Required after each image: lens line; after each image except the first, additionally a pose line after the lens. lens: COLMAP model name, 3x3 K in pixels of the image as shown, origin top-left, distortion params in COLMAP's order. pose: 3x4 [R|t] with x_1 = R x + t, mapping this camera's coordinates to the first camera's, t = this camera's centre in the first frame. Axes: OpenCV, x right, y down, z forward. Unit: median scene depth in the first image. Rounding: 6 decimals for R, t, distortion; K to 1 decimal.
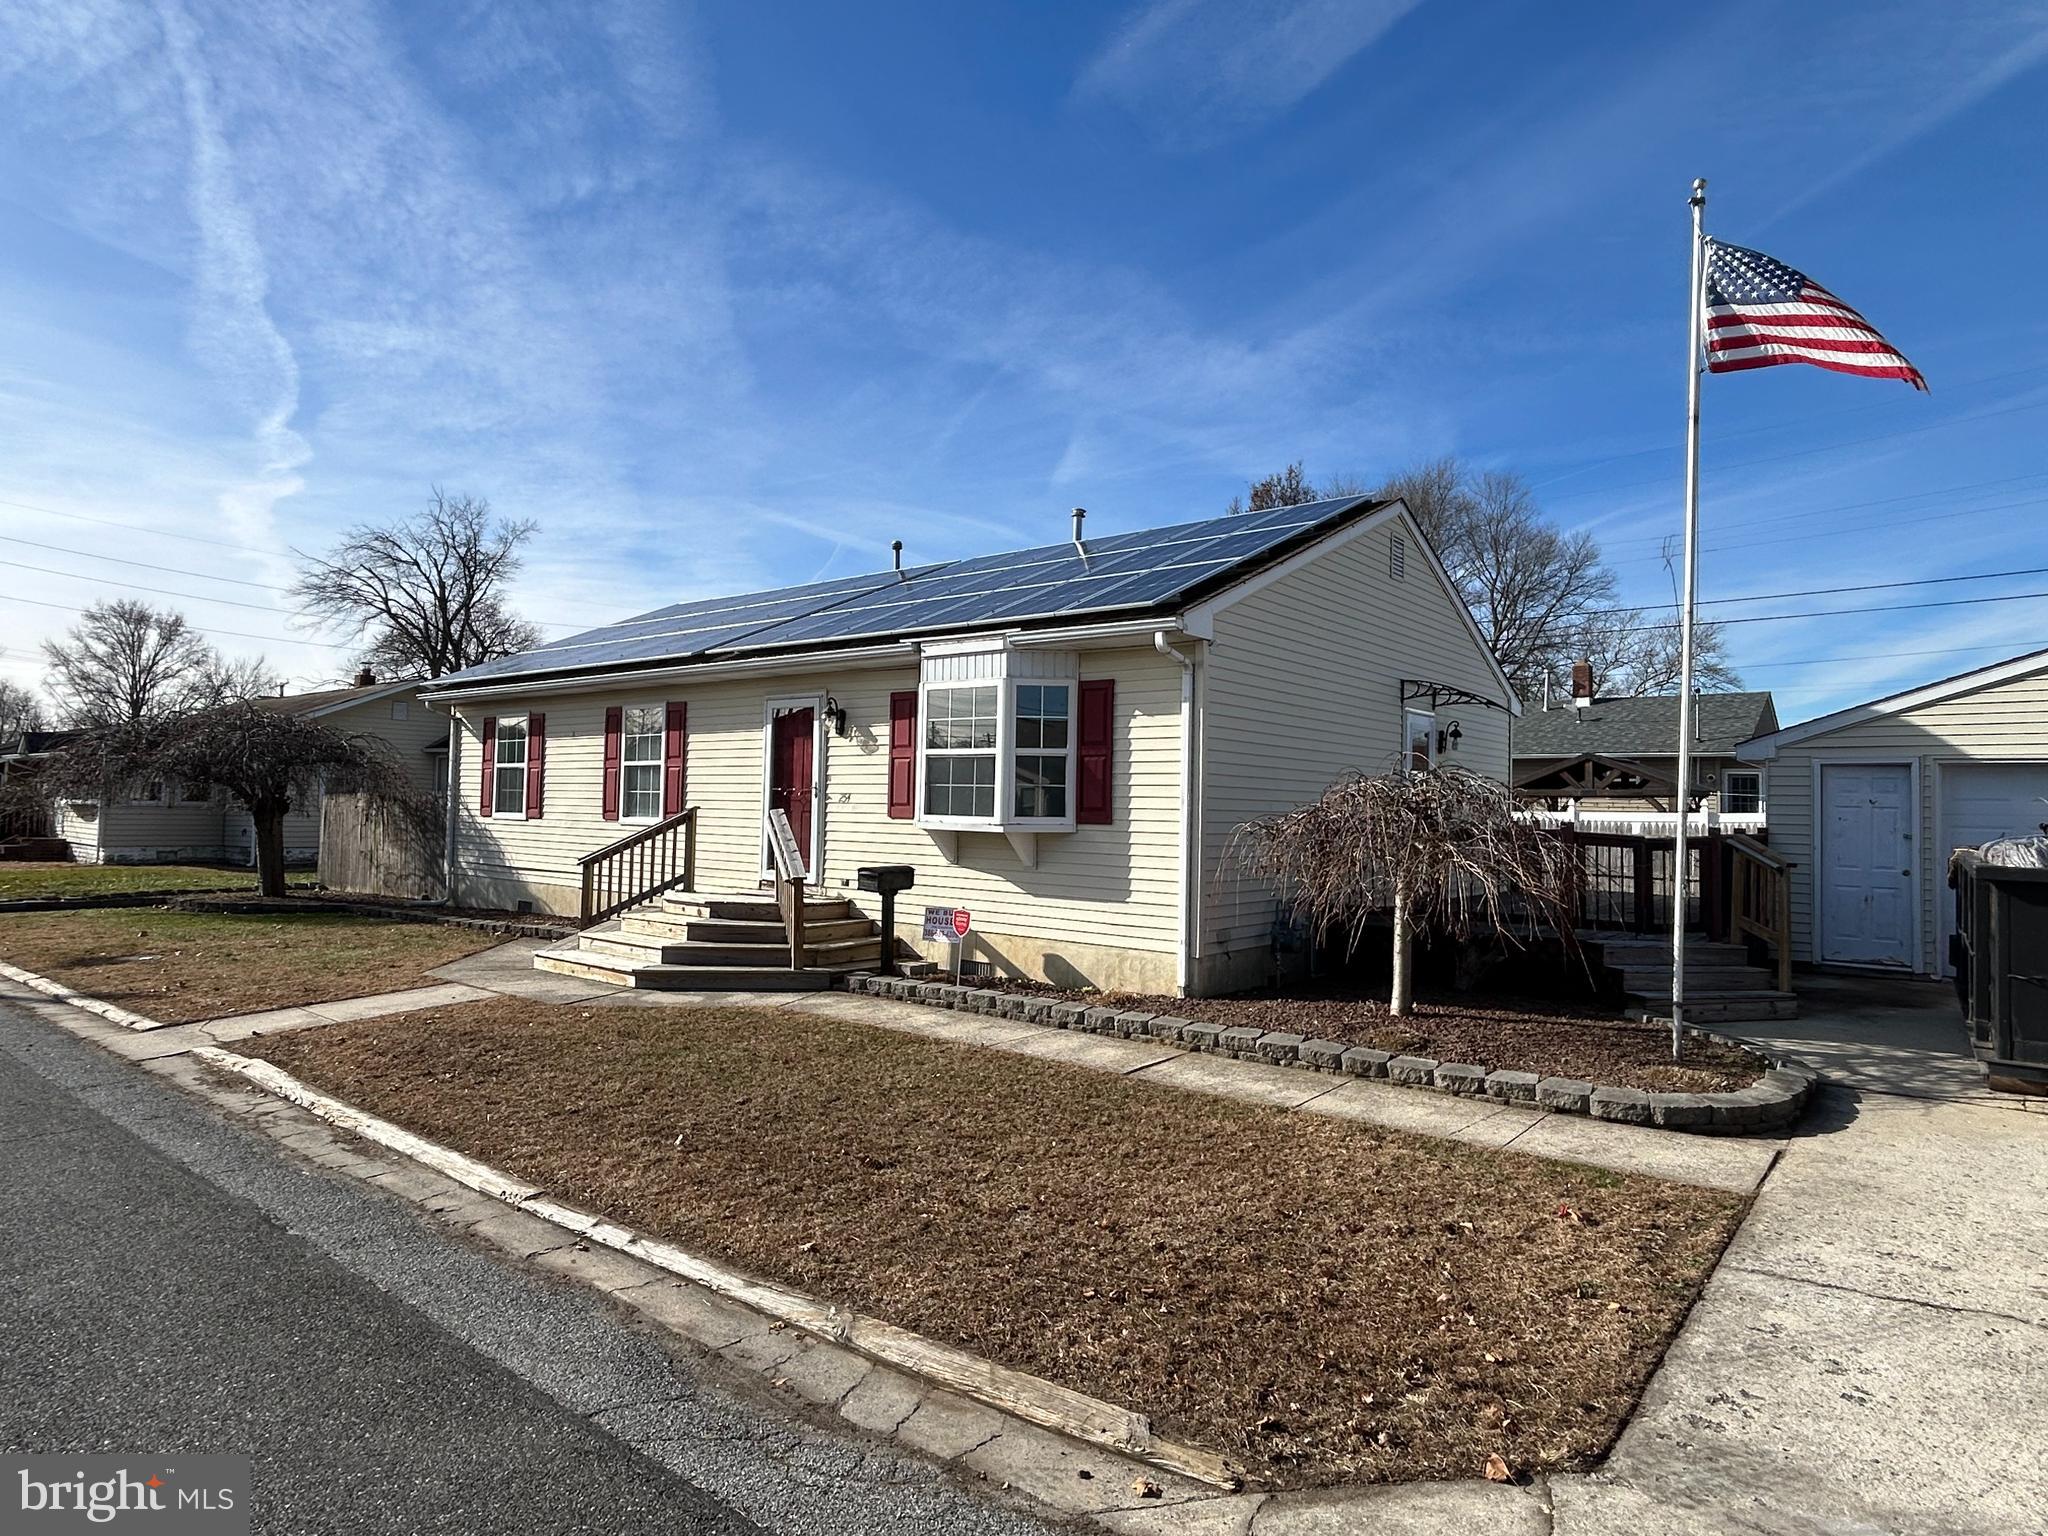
lens RADIAL K [[1209.8, 0, 1008.7], [0, 1209.8, 763.7], [0, 0, 1]] dist [0.006796, -0.000496]
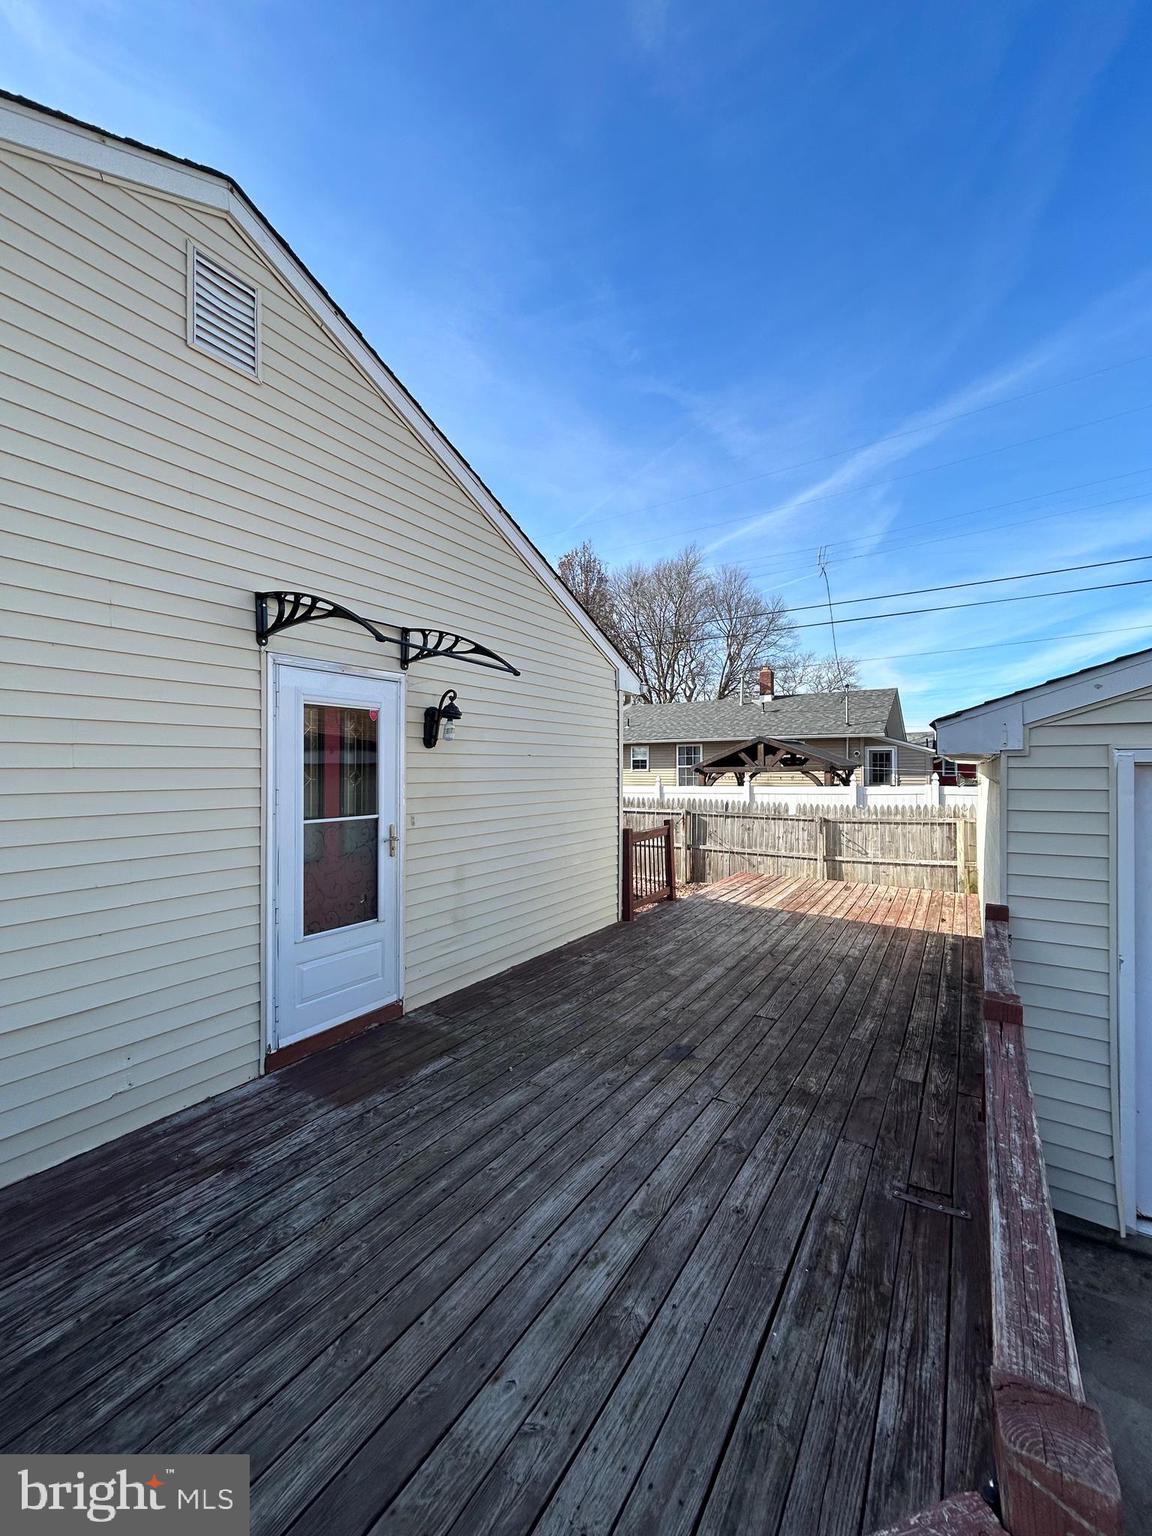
lens RADIAL K [[619.3, 0, 578.5], [0, 619.3, 770.5], [0, 0, 1]] dist [0.001198, -0.000240]
pose [[0.993463, -0.024409, 0.111514, 0.239204], [0.019602, 0.998839, 0.044001, -0.005478], [-0.112458, -0.041528, 0.992788, 0.427706]]
